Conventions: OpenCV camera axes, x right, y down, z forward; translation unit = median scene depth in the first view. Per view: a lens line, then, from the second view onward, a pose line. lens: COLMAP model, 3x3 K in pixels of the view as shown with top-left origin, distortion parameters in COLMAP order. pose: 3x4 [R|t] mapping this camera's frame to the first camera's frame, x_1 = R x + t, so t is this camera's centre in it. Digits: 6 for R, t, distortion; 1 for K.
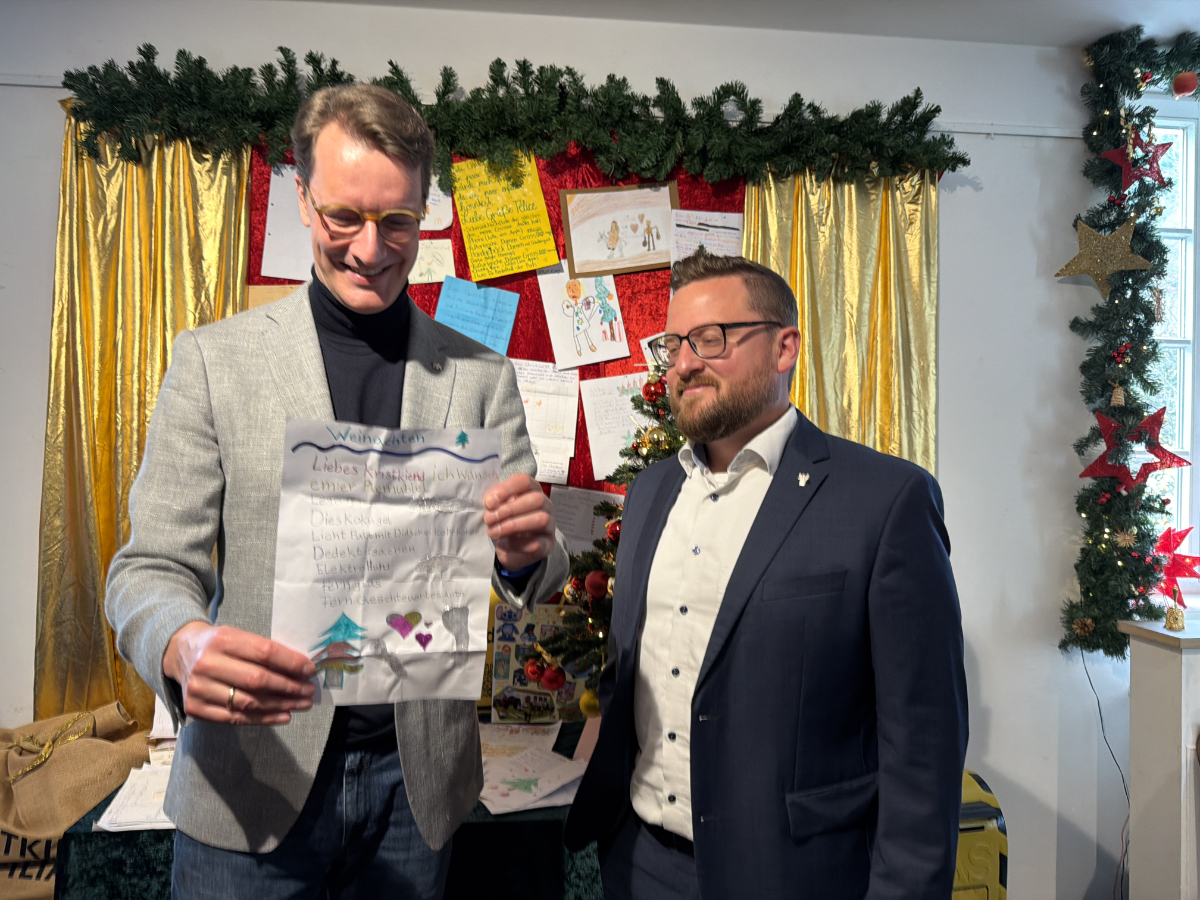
lens RADIAL K [[850.4, 0, 625.0], [0, 850.4, 464.2], [0, 0, 1]] dist [0.028364, -0.032948]
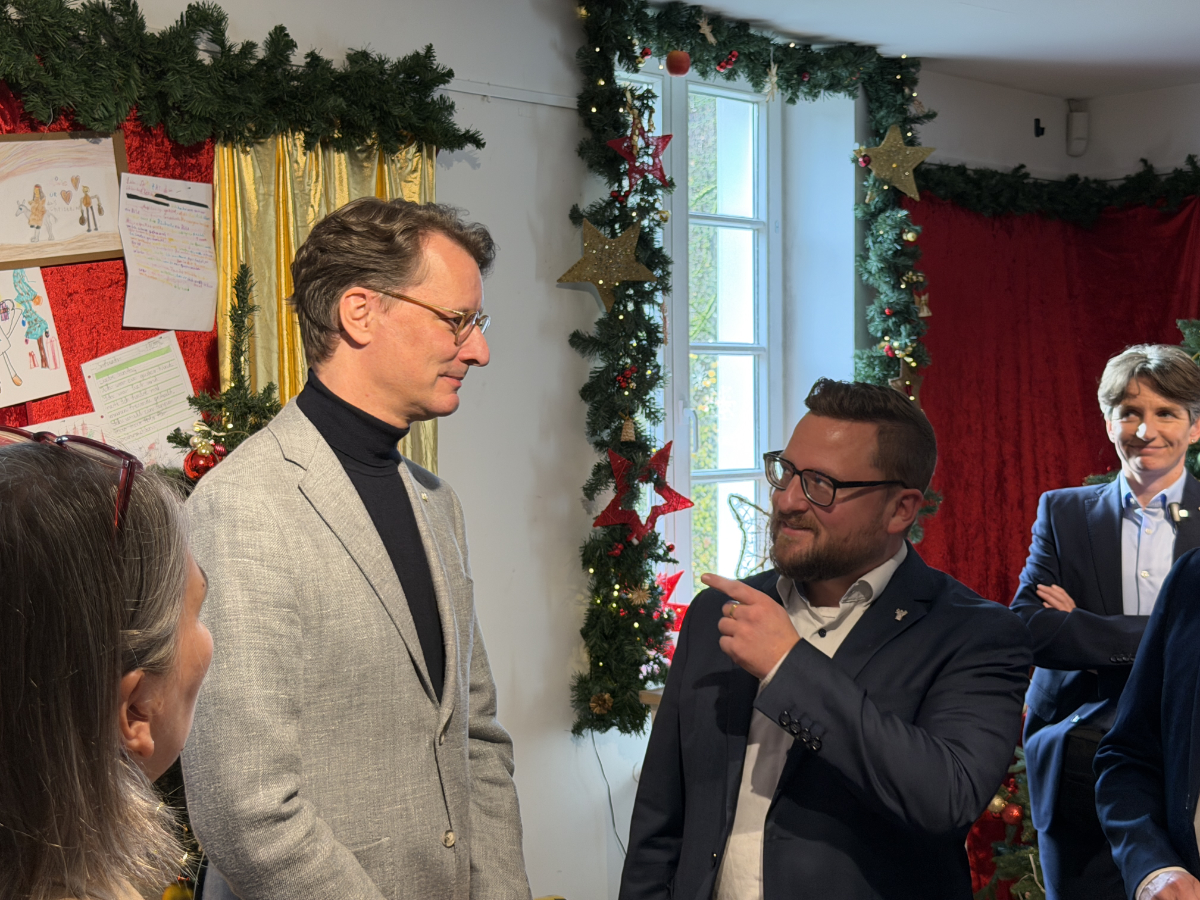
lens RADIAL K [[1728.0, 0, 599.7], [0, 1728.0, 487.7], [0, 0, 1]] dist [0.075510, 0.024411]
pose [[0.777720, -0.050241, 0.626600, -0.540802], [0.026791, 0.998544, 0.046811, -0.105450], [-0.628040, -0.019618, 0.777934, -0.331441]]
